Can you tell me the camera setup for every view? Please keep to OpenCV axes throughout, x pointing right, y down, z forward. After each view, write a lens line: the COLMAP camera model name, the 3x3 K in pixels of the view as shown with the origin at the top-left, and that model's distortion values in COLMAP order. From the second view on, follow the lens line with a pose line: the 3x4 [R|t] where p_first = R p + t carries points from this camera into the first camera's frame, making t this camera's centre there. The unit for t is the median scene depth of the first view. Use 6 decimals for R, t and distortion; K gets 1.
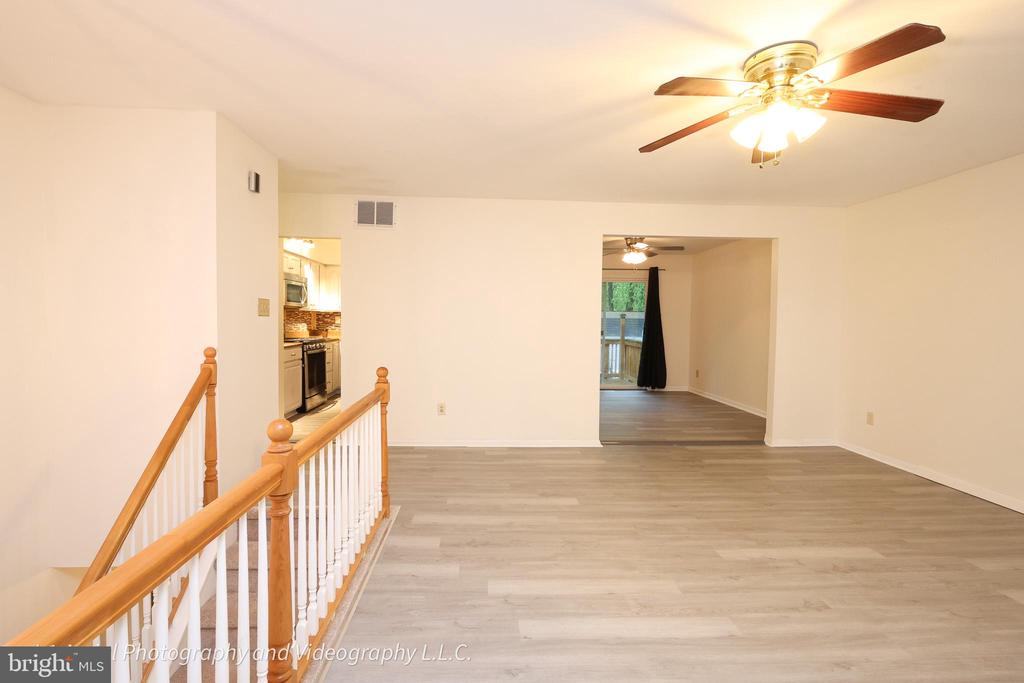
lens RADIAL K [[472.4, 0, 509.9], [0, 472.4, 339.0], [0, 0, 1]] dist [-0.002086, 0.001344]
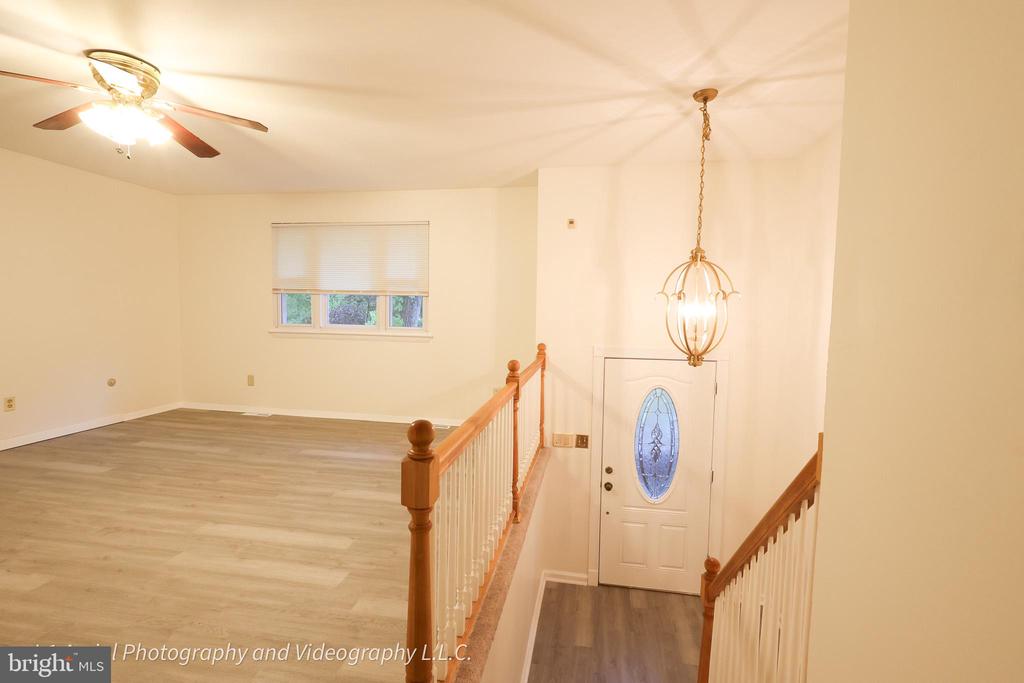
lens RADIAL K [[472.4, 0, 509.9], [0, 472.4, 339.0], [0, 0, 1]] dist [-0.002086, 0.001344]
pose [[-0.973061, -0.048559, 0.225375, -0.514840], [-0.024281, 0.993715, 0.109271, -0.066763], [-0.229265, 0.100855, -0.968125, 1.634261]]
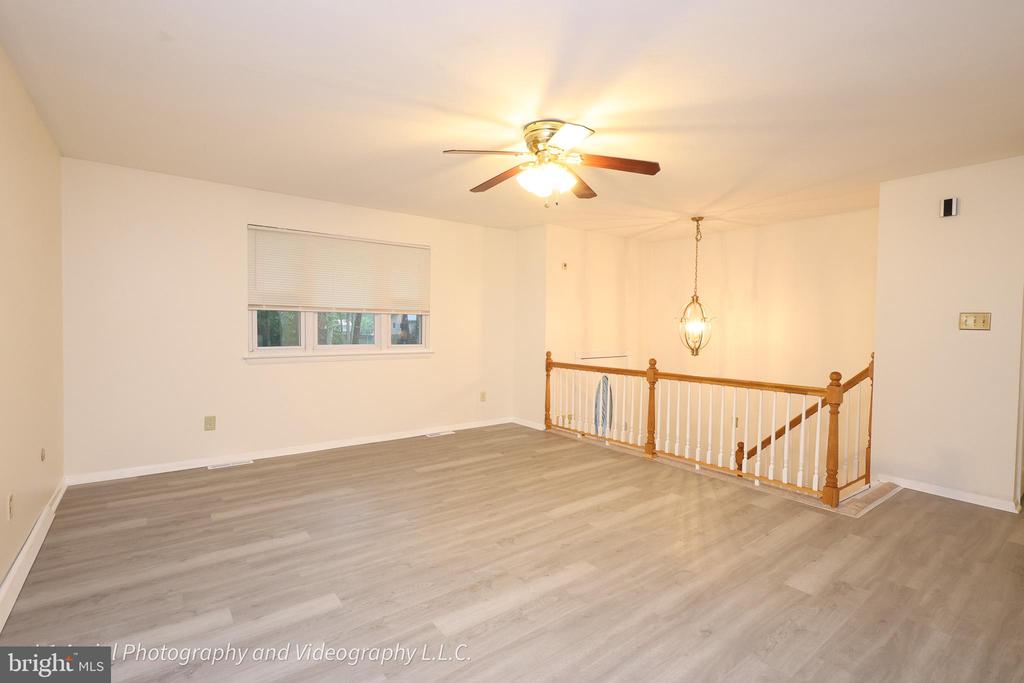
lens RADIAL K [[472.4, 0, 509.9], [0, 472.4, 339.0], [0, 0, 1]] dist [-0.002086, 0.001344]
pose [[-0.826334, -0.007083, -0.563136, 1.187643], [-0.047852, 0.997188, 0.057676, -0.053015], [0.561144, 0.074607, -0.824349, 1.759296]]
